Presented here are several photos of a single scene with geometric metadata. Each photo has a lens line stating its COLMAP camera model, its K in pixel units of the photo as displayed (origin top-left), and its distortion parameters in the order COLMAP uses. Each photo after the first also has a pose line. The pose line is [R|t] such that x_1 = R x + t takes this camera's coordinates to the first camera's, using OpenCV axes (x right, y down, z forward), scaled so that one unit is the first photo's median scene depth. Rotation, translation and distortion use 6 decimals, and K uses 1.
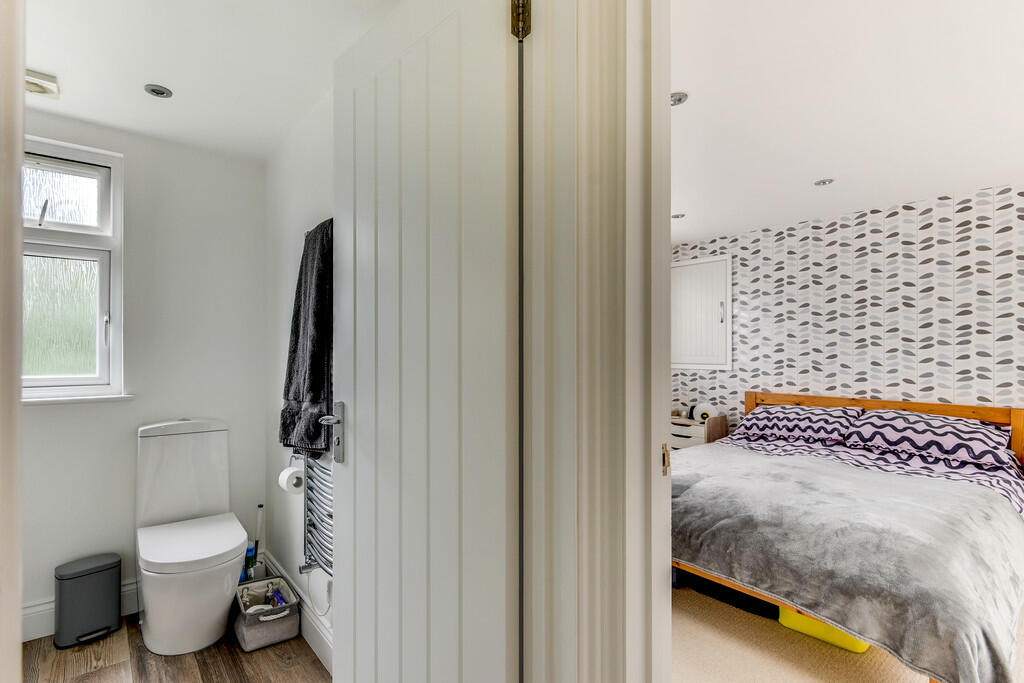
lens RADIAL K [[484.3, 0, 508.2], [0, 484.3, 346.1], [0, 0, 1]] dist [-0.000051, -0.000418]
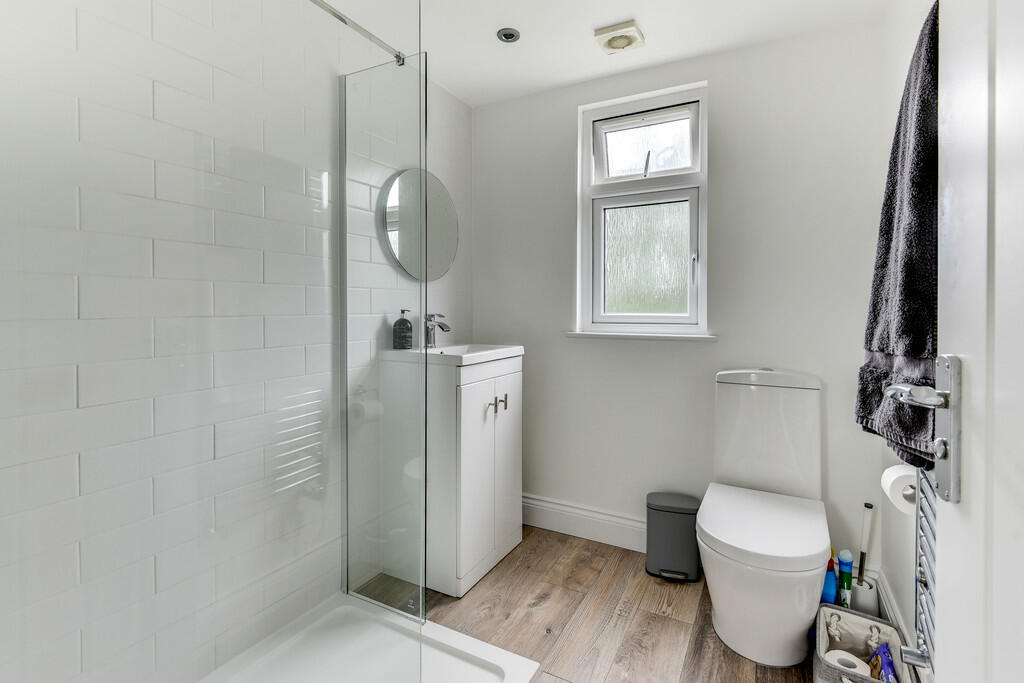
lens RADIAL K [[484.3, 0, 499.8], [0, 484.3, 313.2], [0, 0, 1]] dist [-0.000051, -0.000418]
pose [[0.358353, 0.007887, -0.933553, -0.066016], [0.013630, 0.999814, 0.013679, 0.045332], [0.933487, -0.017626, 0.358178, 0.331550]]
